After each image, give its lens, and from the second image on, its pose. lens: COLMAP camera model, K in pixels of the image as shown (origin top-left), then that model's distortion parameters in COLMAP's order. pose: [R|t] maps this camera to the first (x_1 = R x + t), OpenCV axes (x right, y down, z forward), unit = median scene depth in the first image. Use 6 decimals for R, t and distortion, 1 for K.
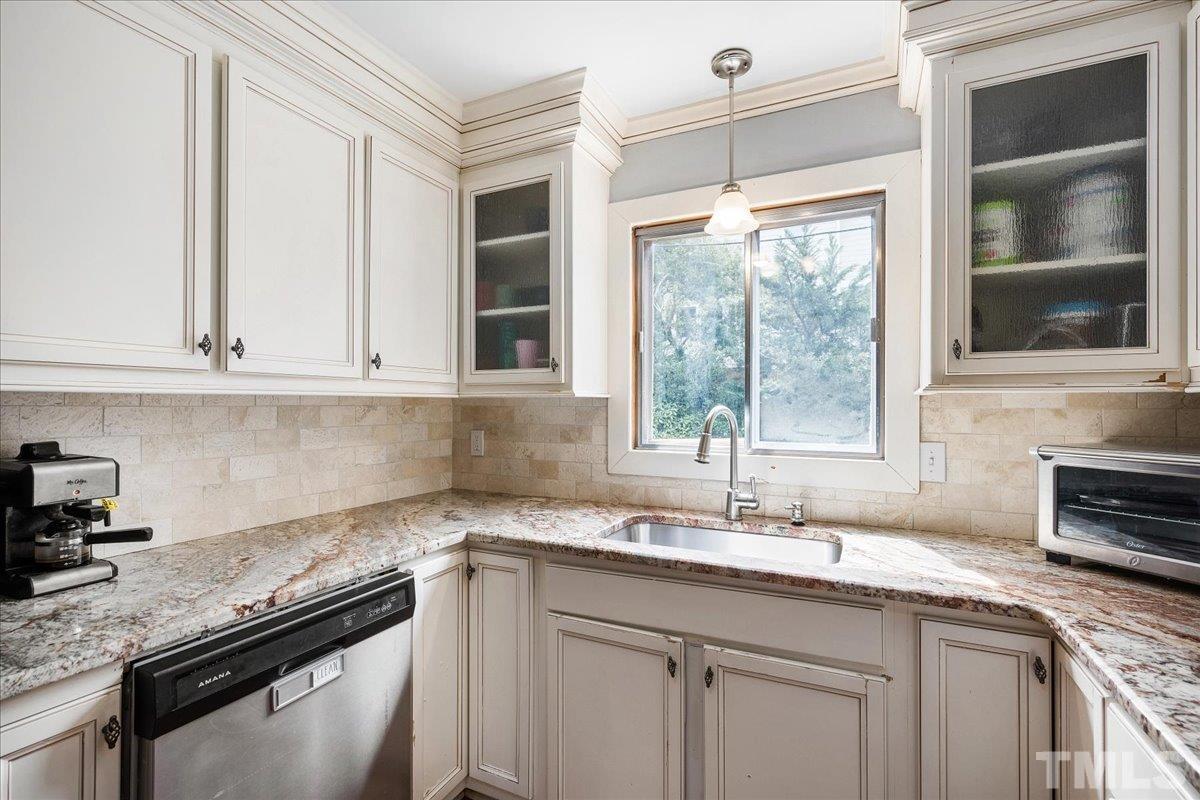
lens RADIAL K [[535.8, 0, 600.3], [0, 535.8, 404.2], [0, 0, 1]] dist [0.000353, -0.000340]
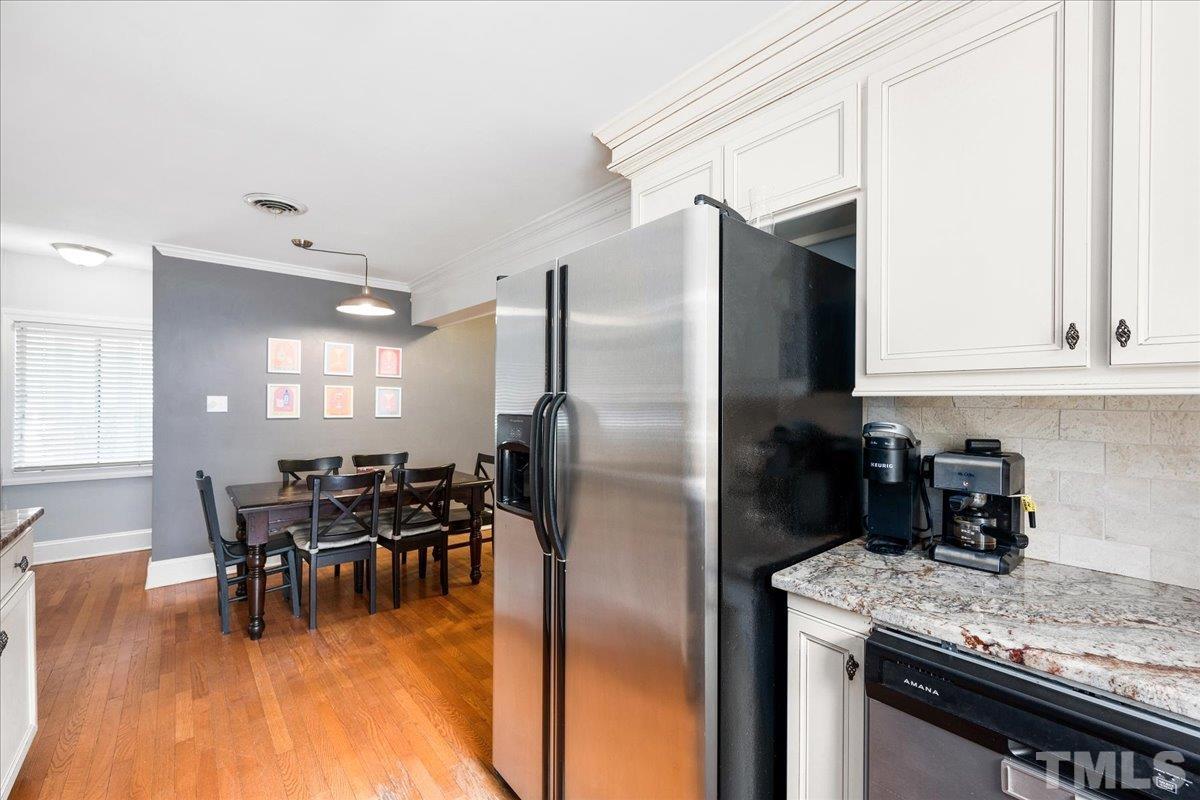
lens RADIAL K [[485.2, 0, 595.5], [0, 485.2, 405.0], [0, 0, 1]] dist [0.000716, -0.000001]
pose [[-0.394013, 0.000284, -0.919105, 0.284068], [-0.008818, 0.999953, 0.004090, -0.000248], [0.919063, 0.009717, -0.393992, 0.688544]]
